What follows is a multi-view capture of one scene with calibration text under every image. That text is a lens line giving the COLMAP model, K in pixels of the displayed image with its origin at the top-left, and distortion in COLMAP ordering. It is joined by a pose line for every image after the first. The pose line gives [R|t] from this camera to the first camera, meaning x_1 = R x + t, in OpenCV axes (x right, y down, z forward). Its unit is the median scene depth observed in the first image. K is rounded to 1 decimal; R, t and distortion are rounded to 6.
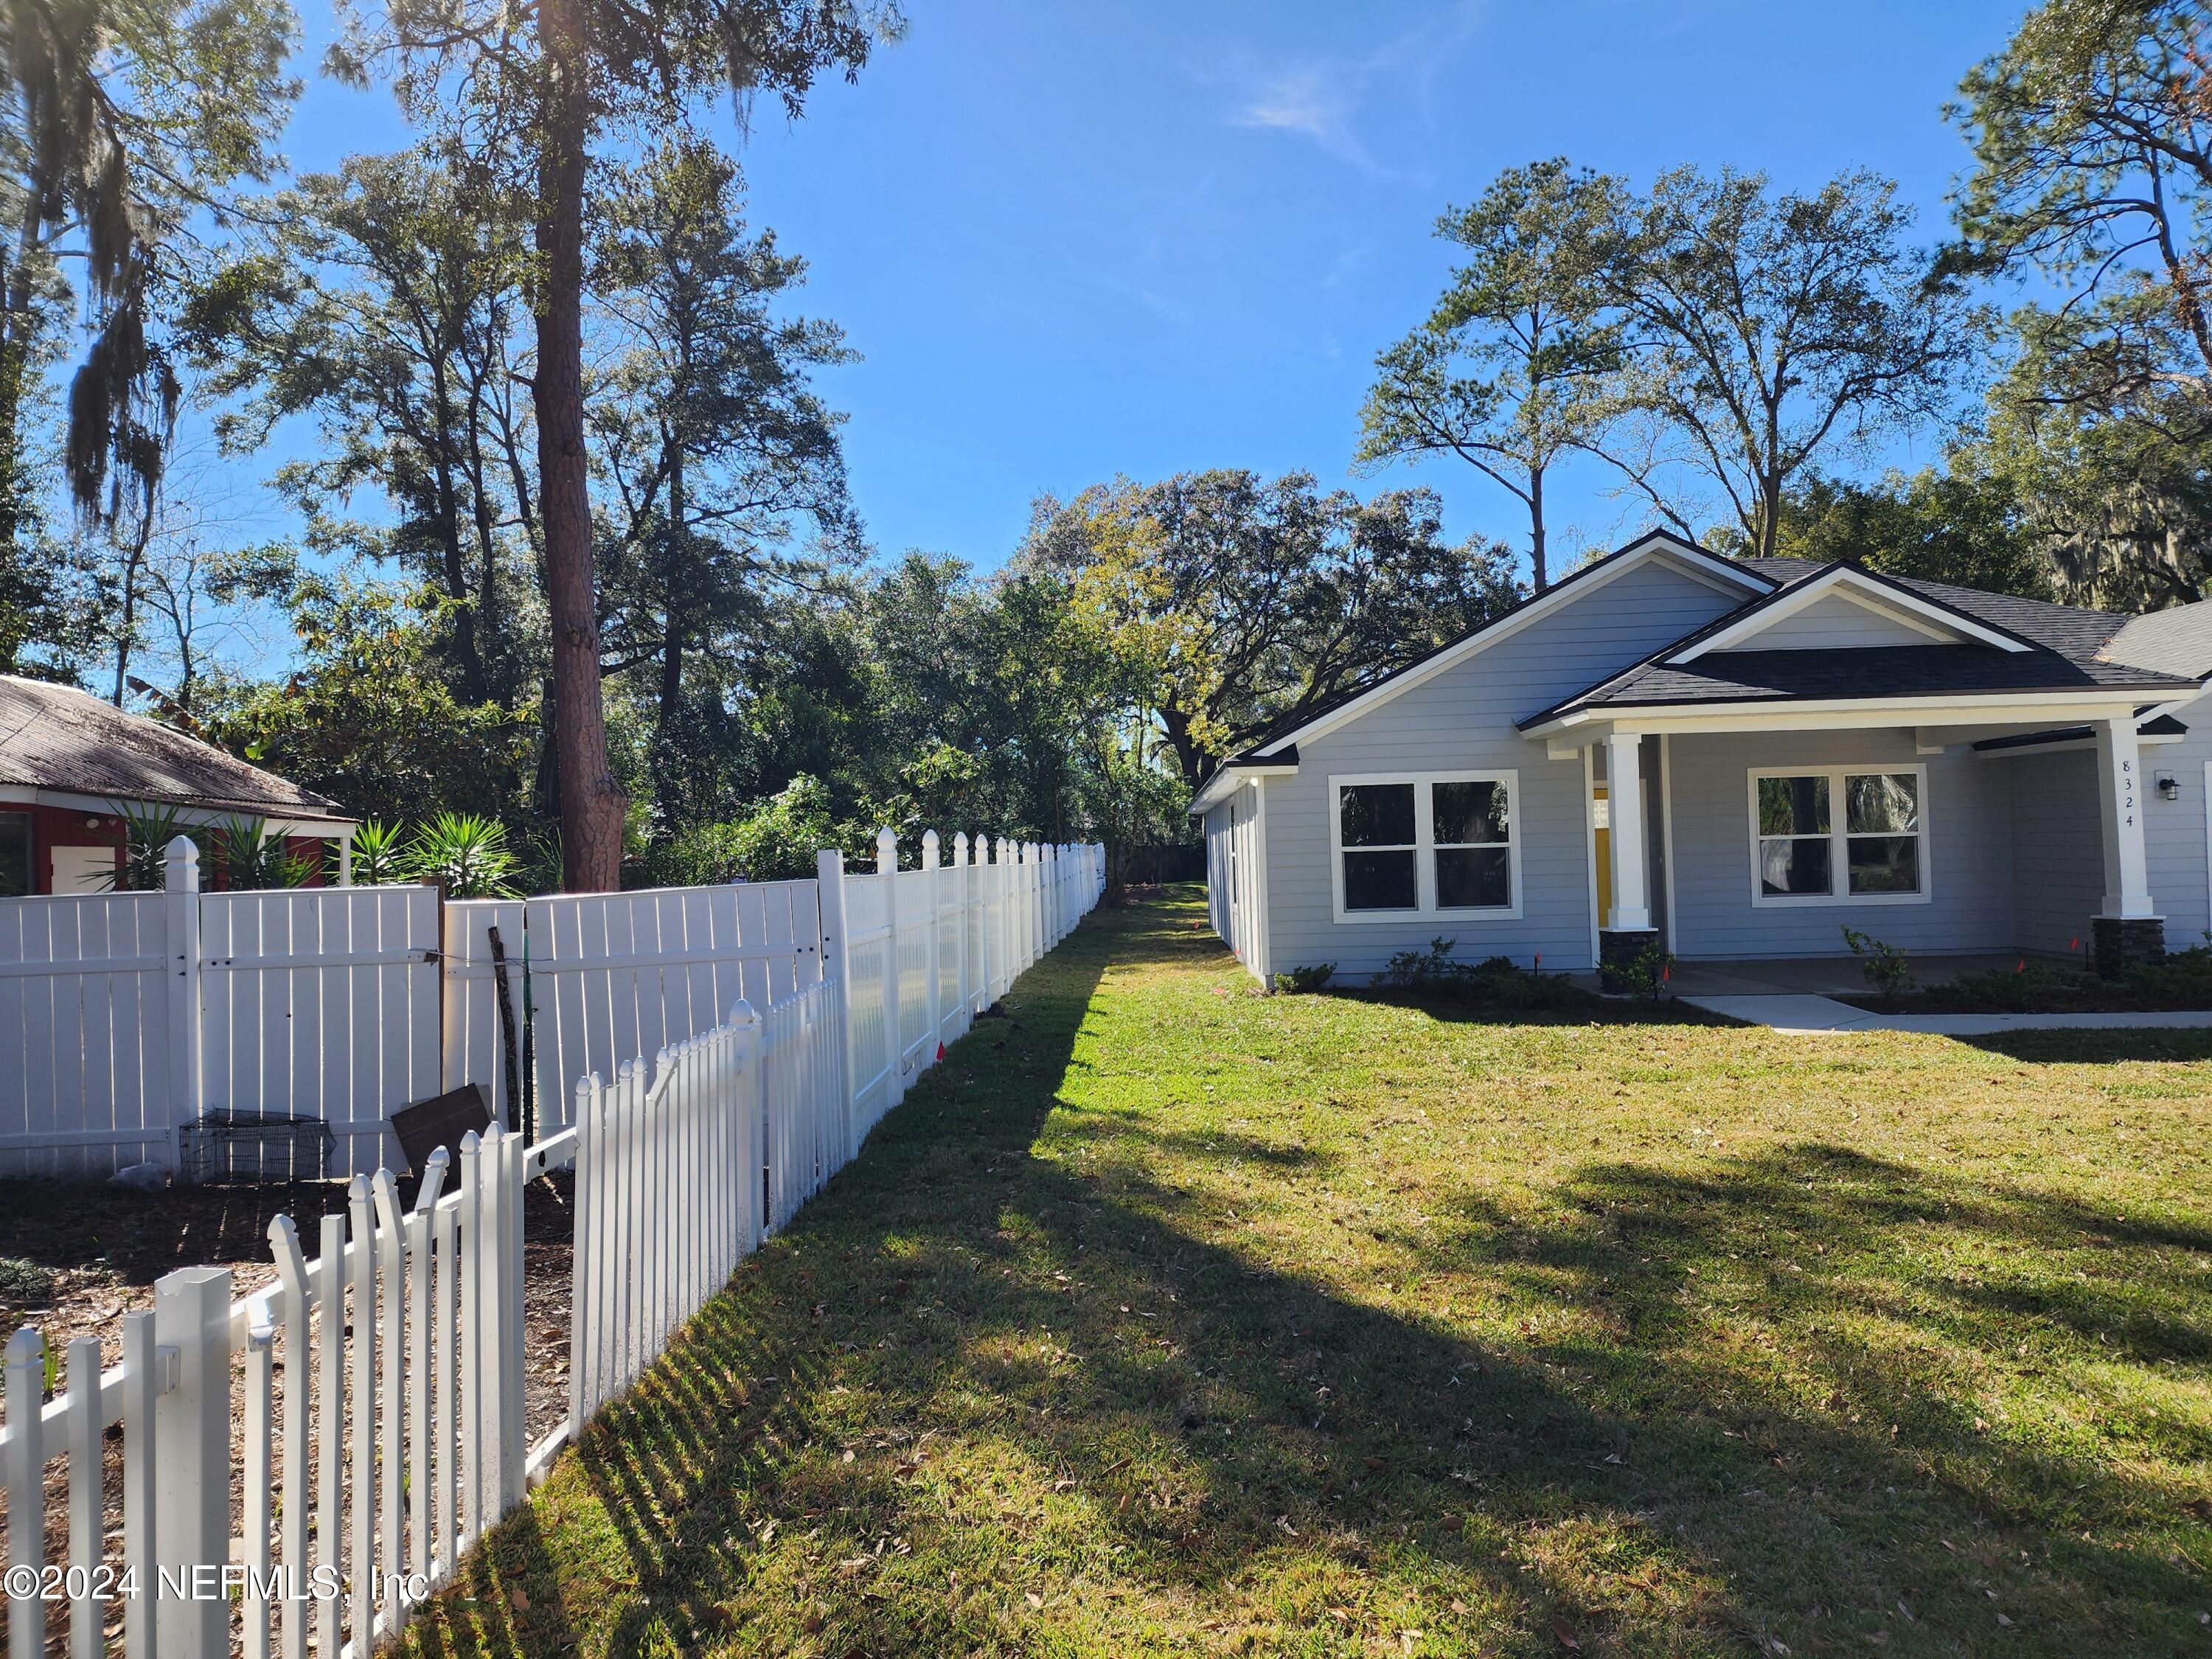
lens RADIAL K [[1537.9, 0, 1155.6], [0, 1537.9, 833.2], [0, 0, 1]] dist [0.100877, -0.087293]
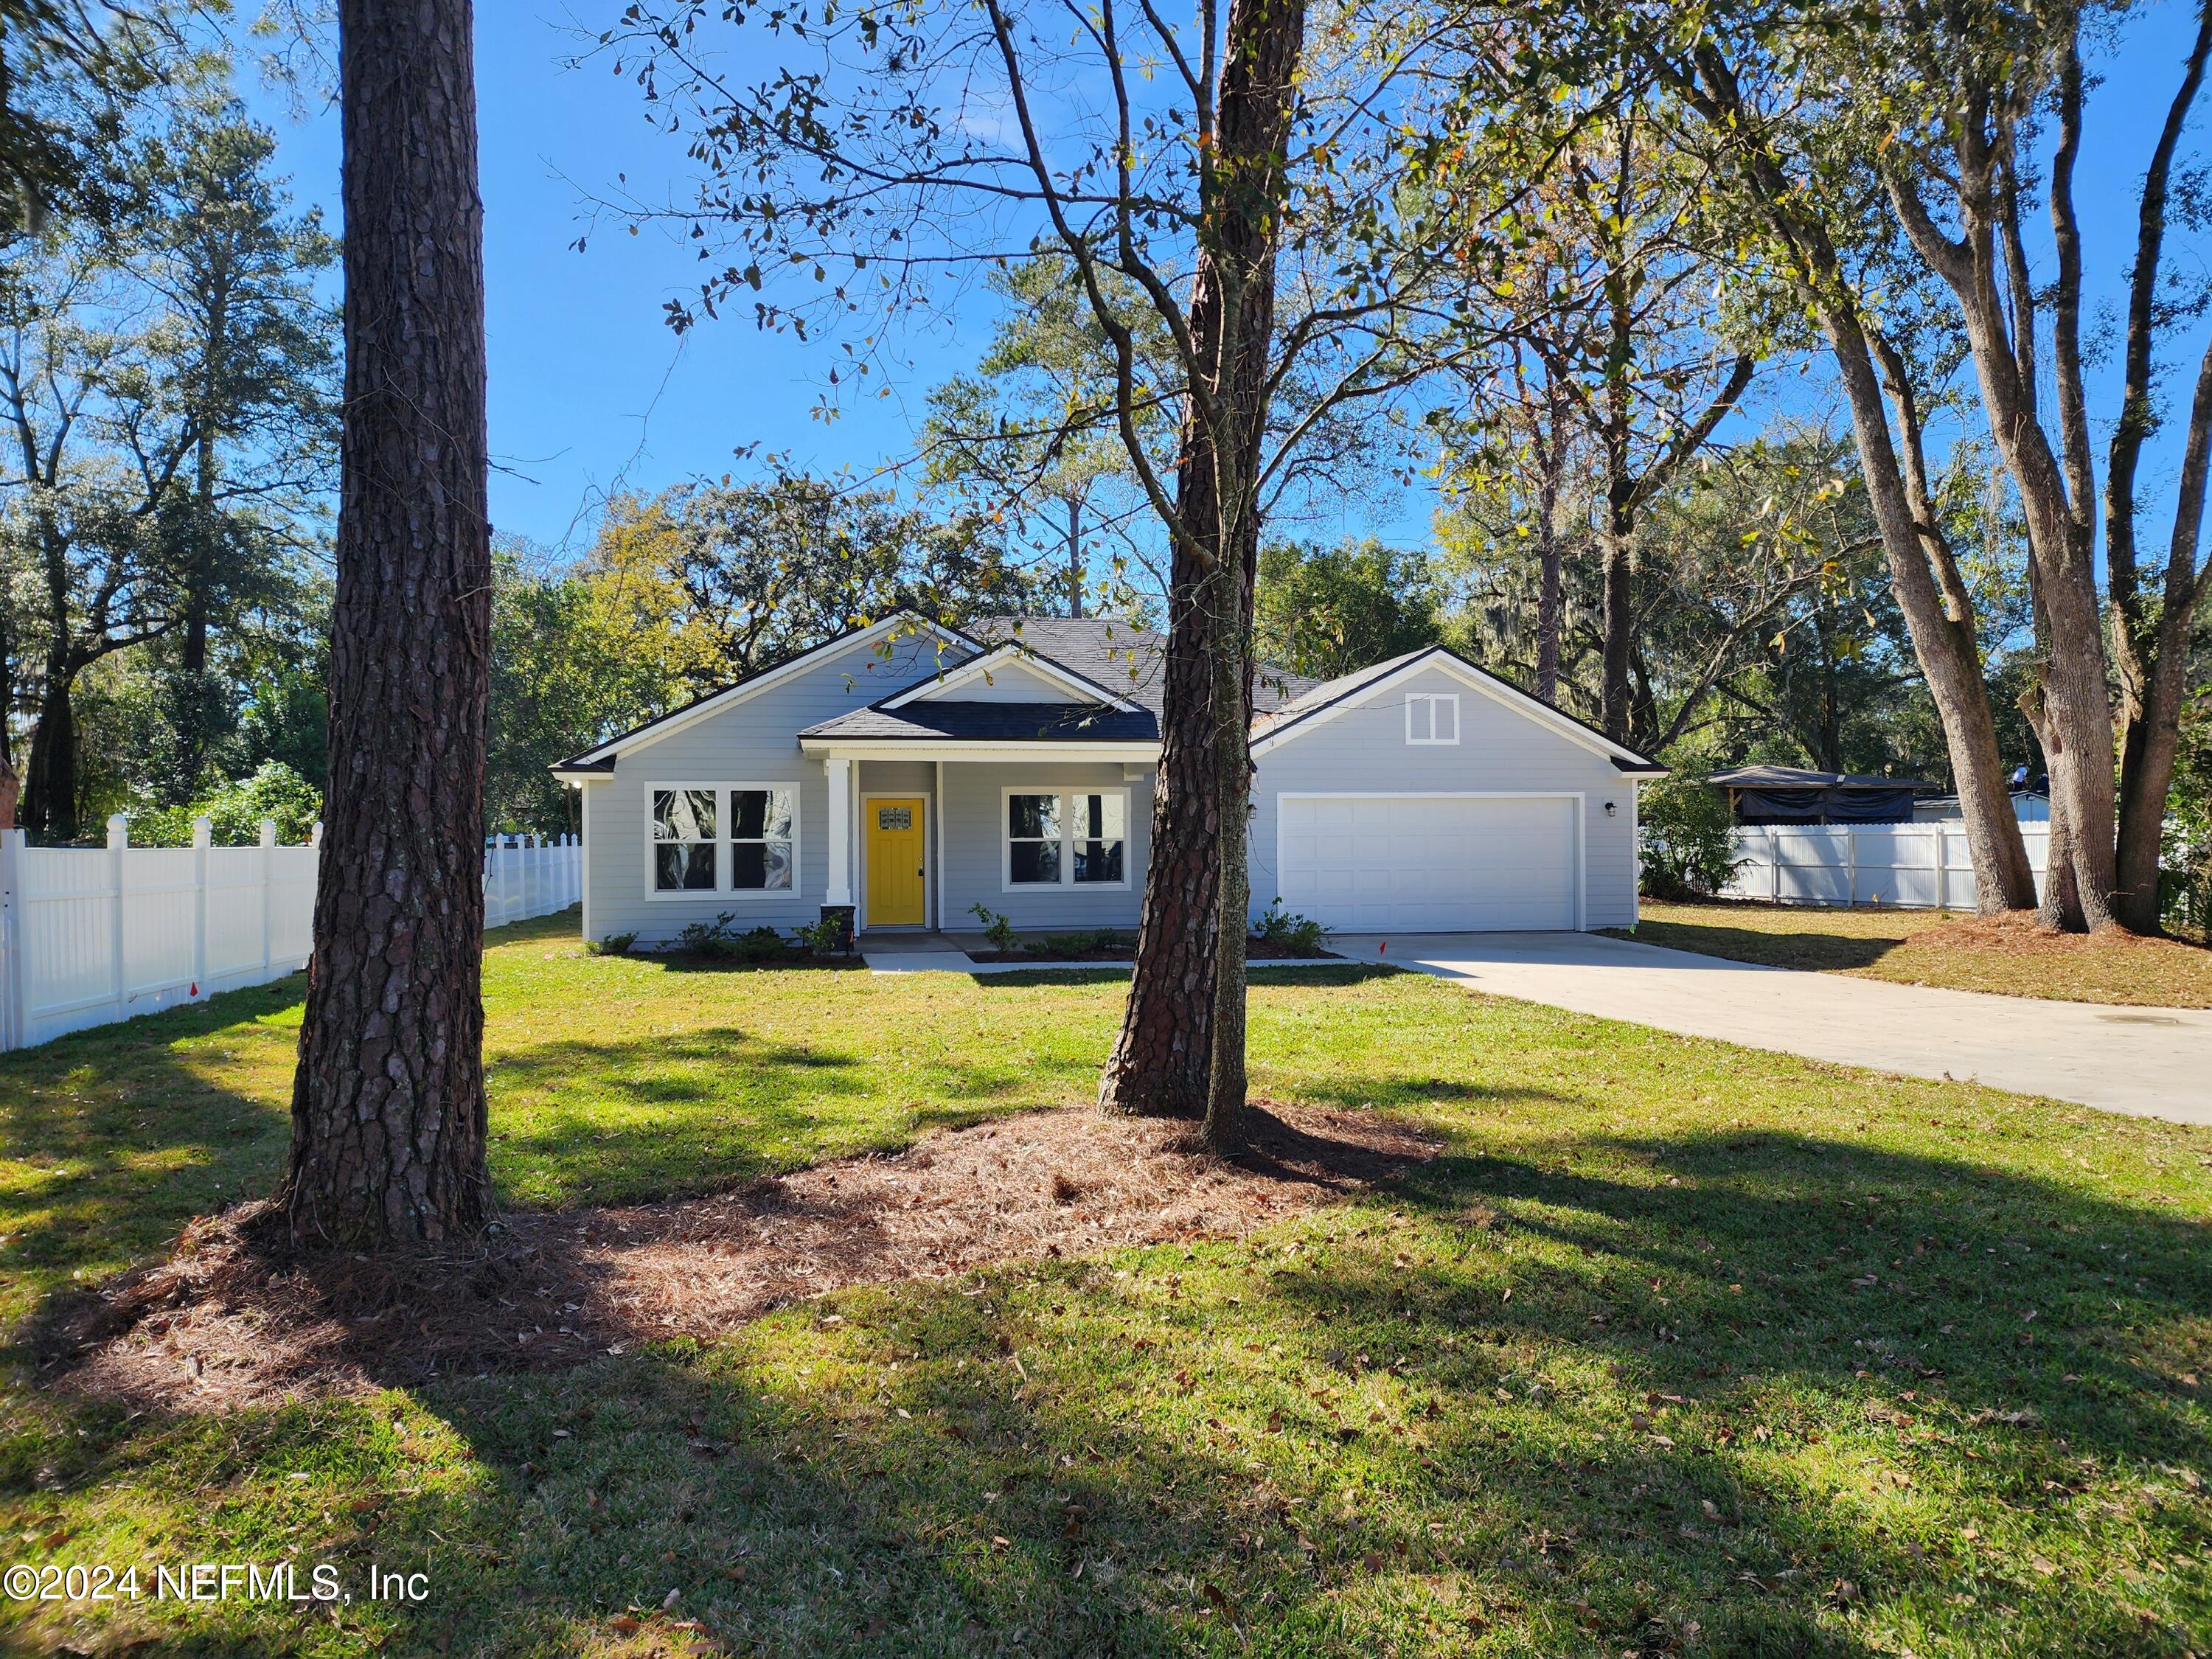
lens RADIAL K [[1537.9, 0, 1155.6], [0, 1537.9, 833.2], [0, 0, 1]] dist [0.100877, -0.087293]
pose [[0.977599, 0.023036, 0.209212, 0.077236], [-0.023269, 0.999728, -0.001352, -0.001180], [-0.209187, -0.003546, 0.977869, -0.096010]]
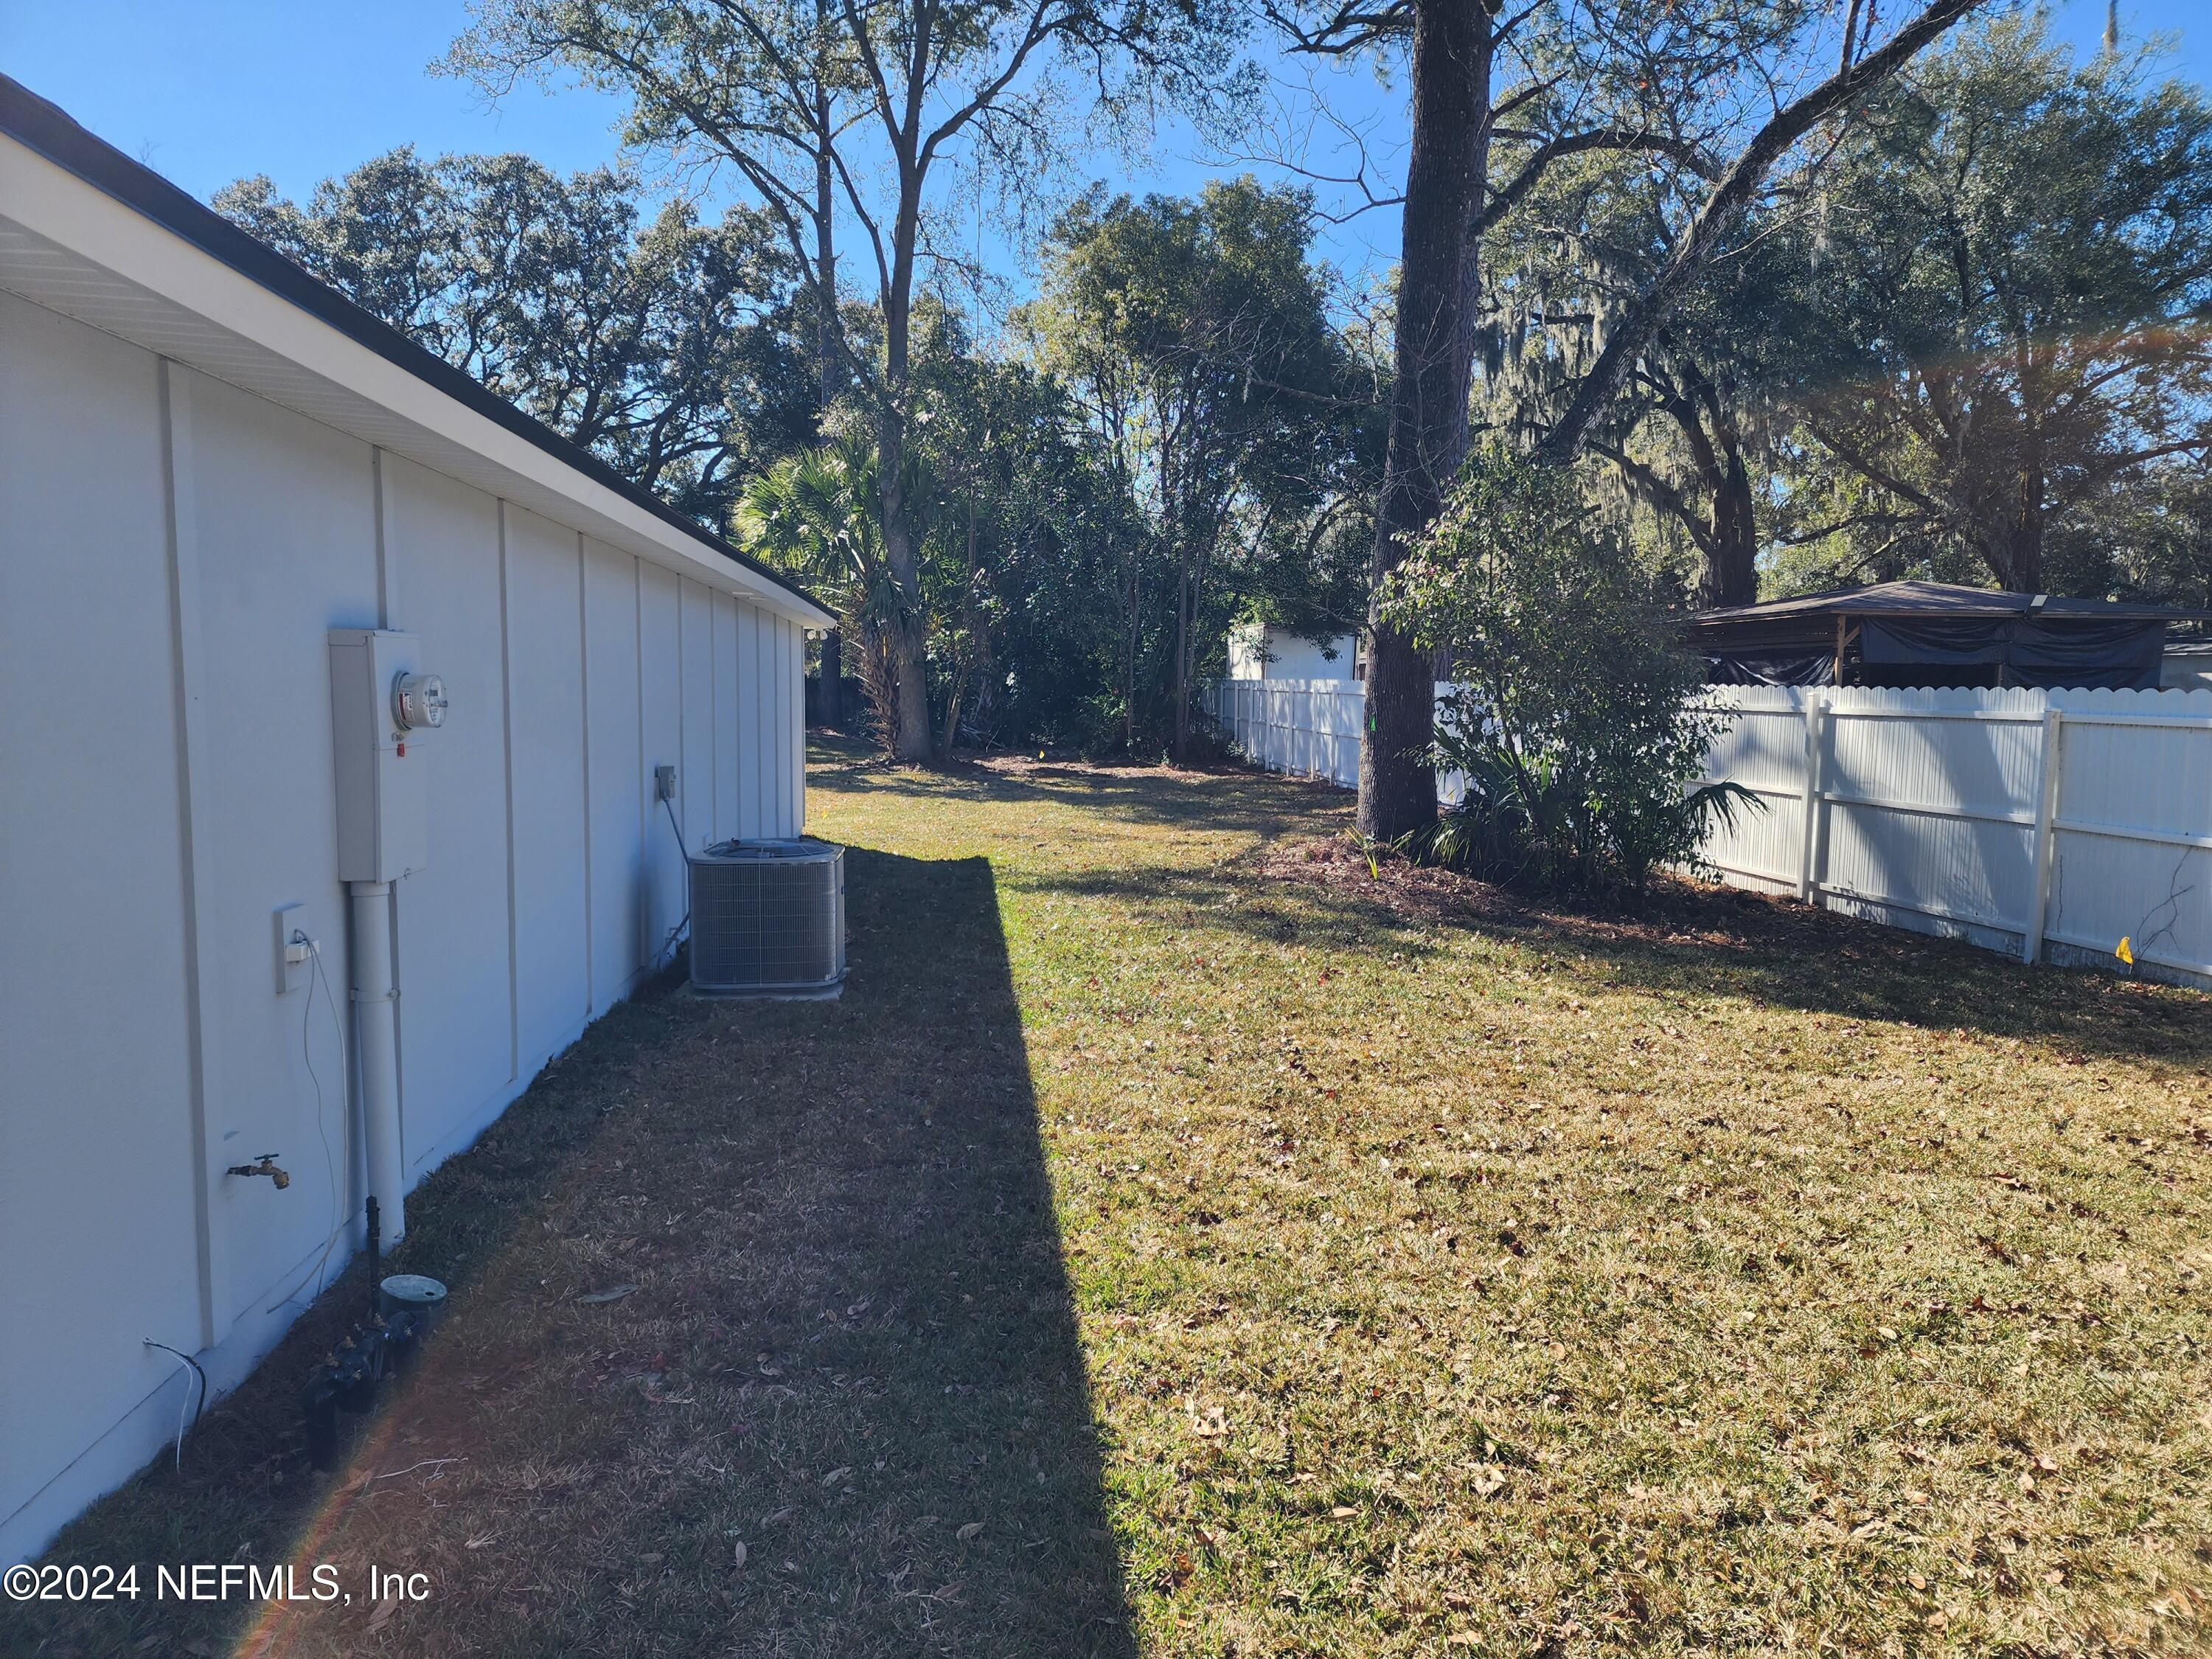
lens RADIAL K [[1537.9, 0, 1155.6], [0, 1537.9, 833.2], [0, 0, 1]] dist [0.100877, -0.087293]
pose [[0.992506, 0.026983, 0.119181, 0.330922], [-0.039295, 0.993988, 0.102196, -0.008800], [-0.115706, -0.106113, 0.987599, 0.255113]]
